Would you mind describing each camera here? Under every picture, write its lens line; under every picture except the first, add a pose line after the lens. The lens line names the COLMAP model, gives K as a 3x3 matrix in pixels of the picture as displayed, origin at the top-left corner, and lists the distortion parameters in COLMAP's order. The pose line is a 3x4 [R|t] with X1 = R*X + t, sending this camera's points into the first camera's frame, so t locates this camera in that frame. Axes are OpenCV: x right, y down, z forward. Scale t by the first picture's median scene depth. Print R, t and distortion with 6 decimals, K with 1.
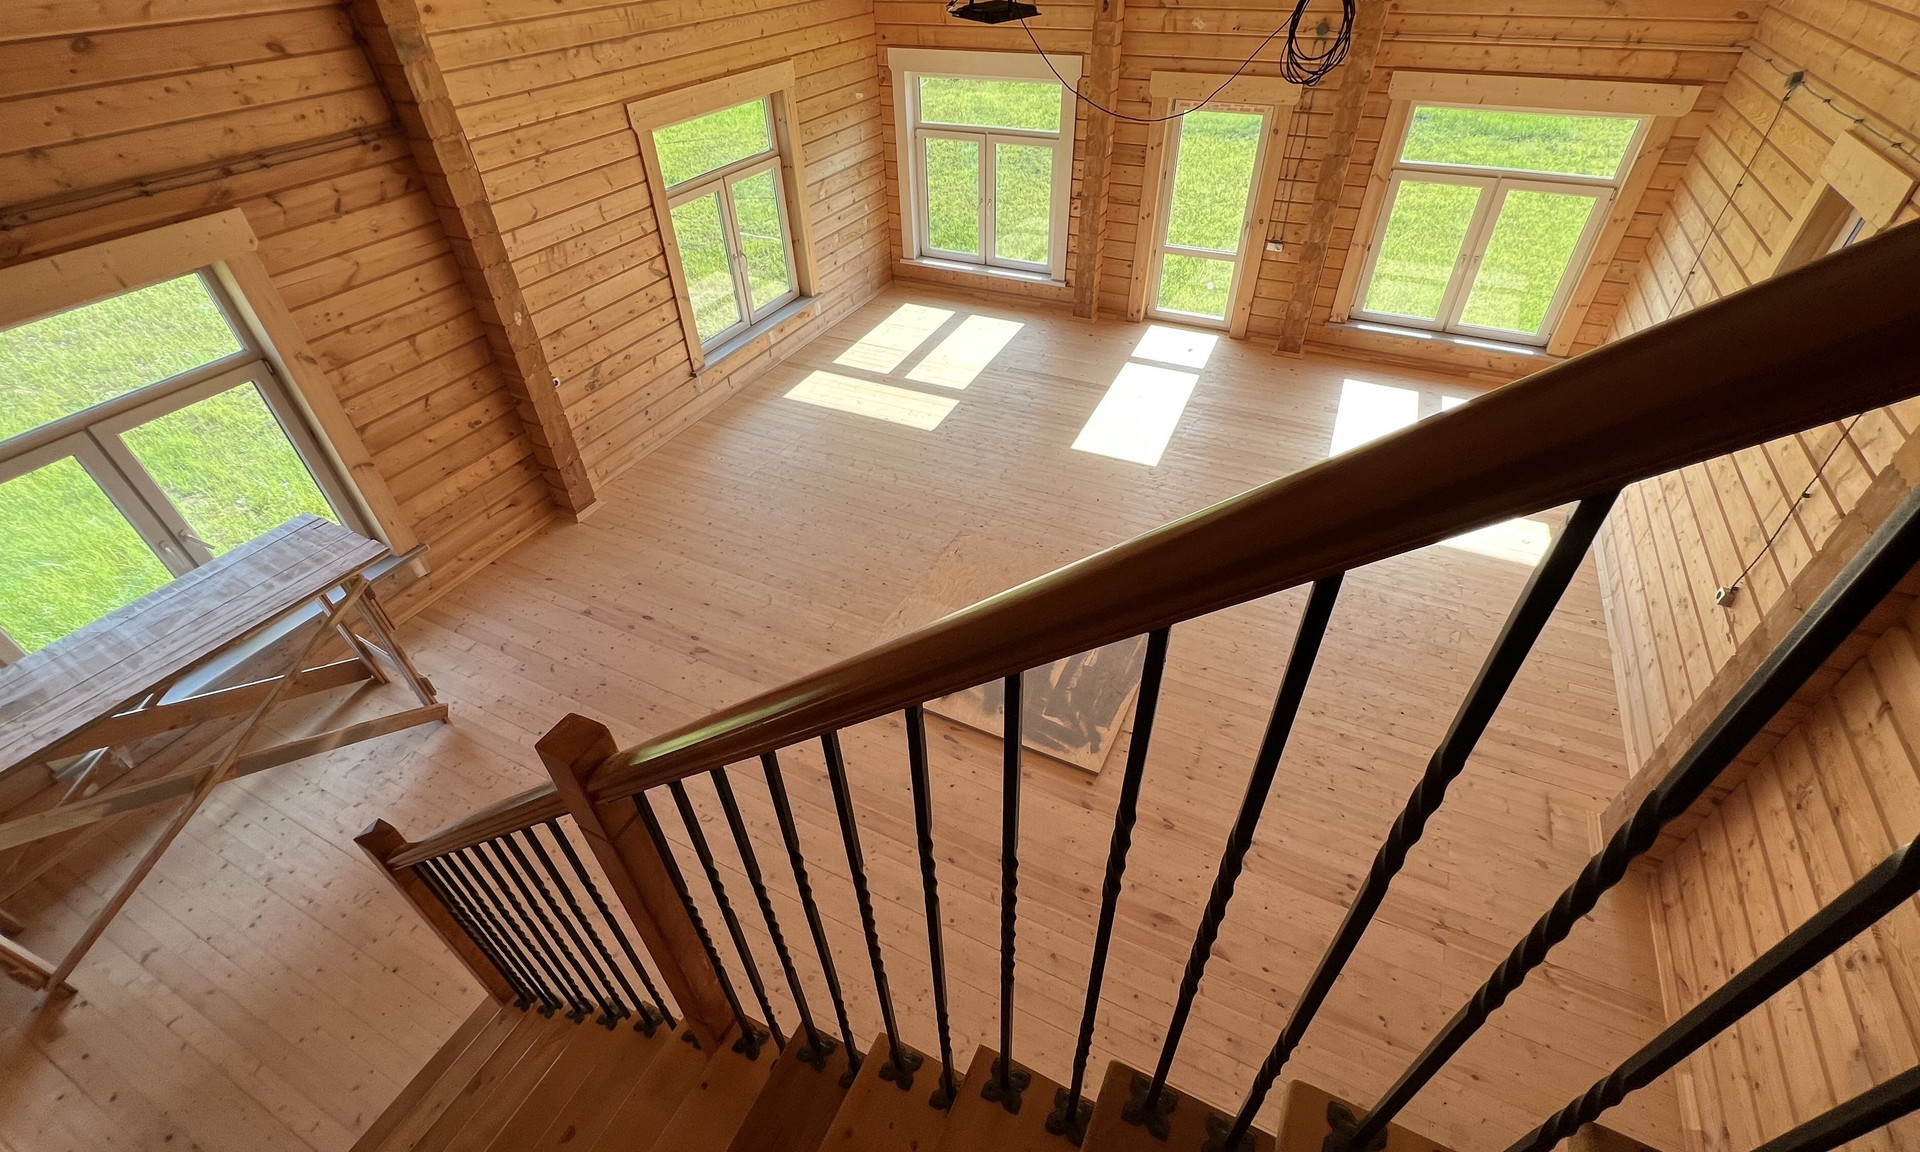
lens RADIAL K [[820.2, 0, 962.2], [0, 820.2, 578.5], [0, 0, 1]] dist [0.013398, -0.000384]
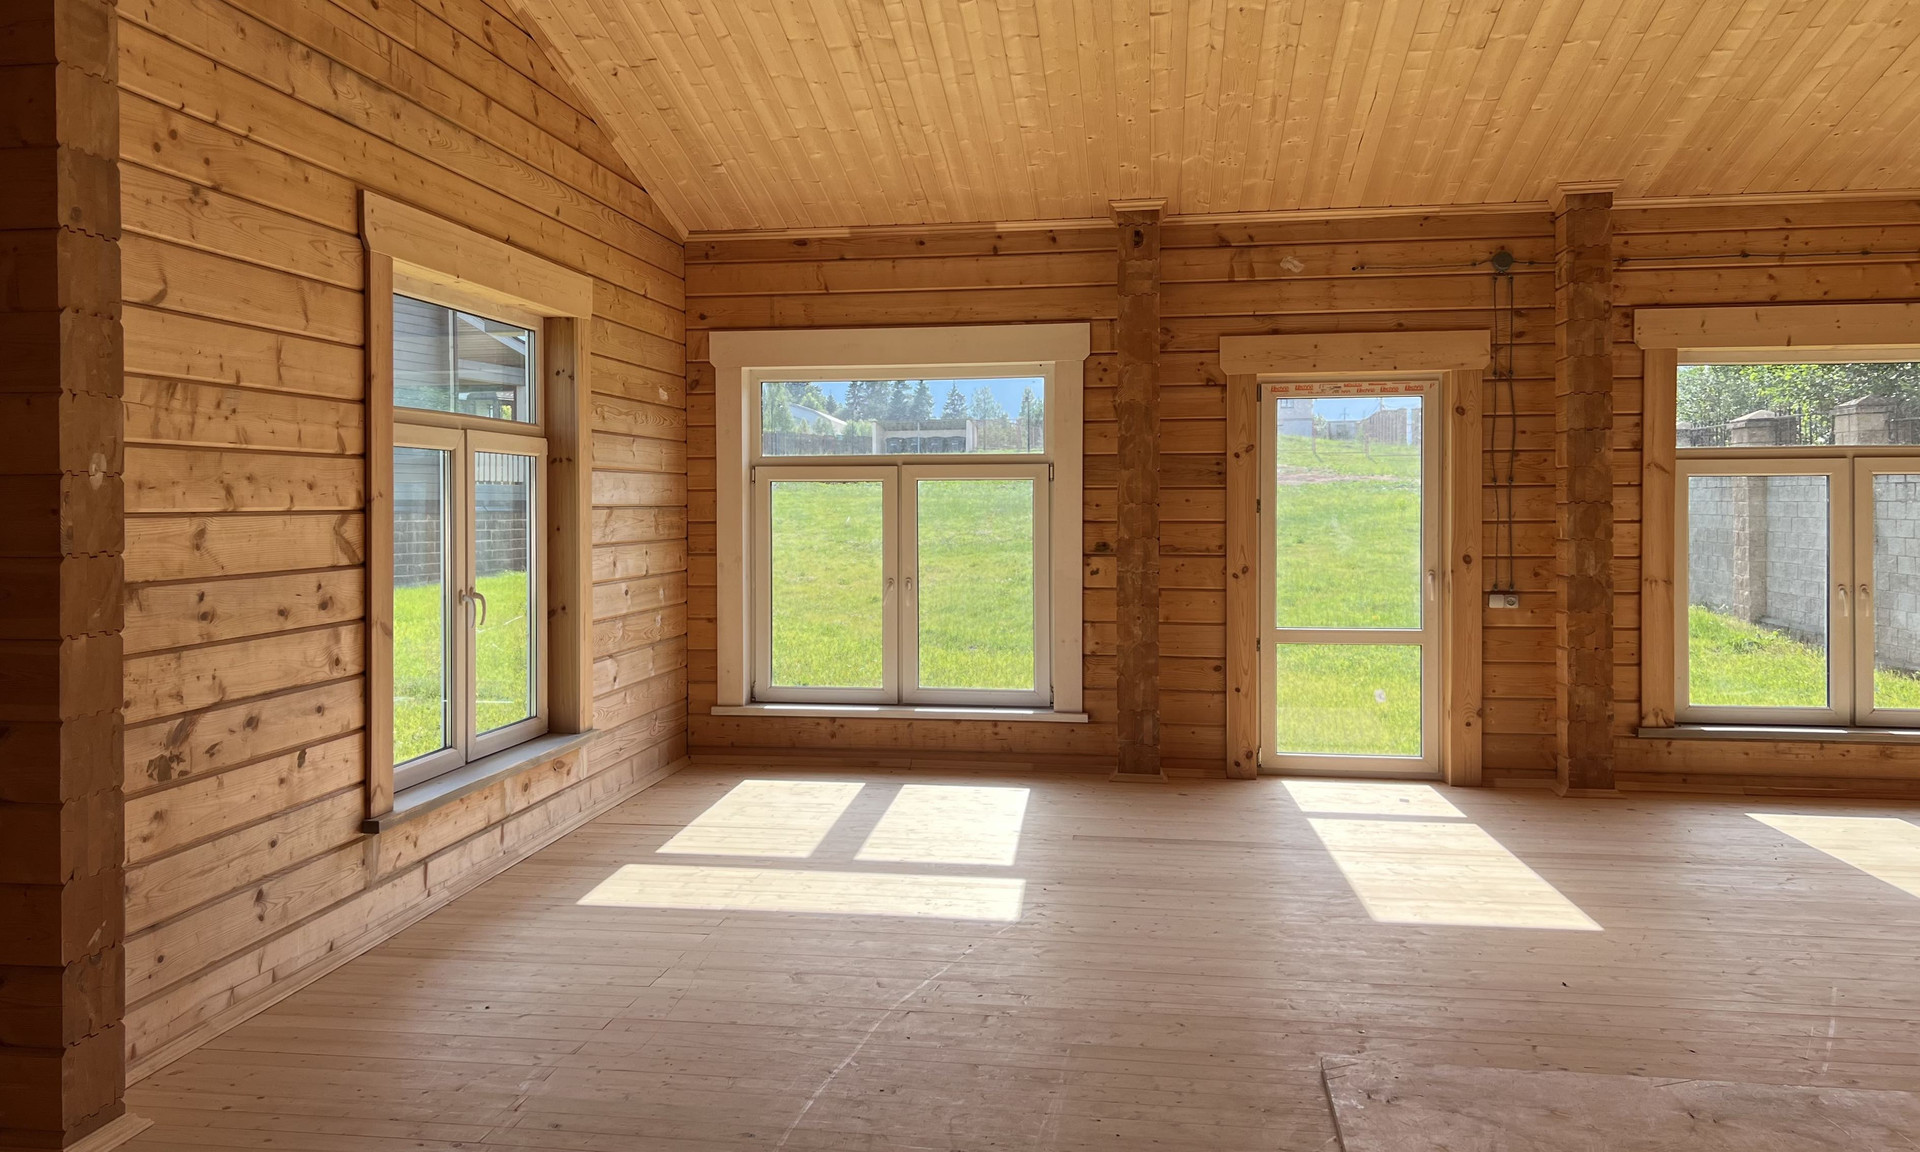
lens RADIAL K [[1558.7, 0, 903.9], [0, 1558.7, 527.1], [0, 0, 1]] dist [0.063188, -0.064059]
pose [[0.957873, 0.016831, 0.286700, -0.296227], [0.168072, 0.776627, -0.607126, 0.115558], [-0.232877, 0.629736, 0.741081, 0.329371]]
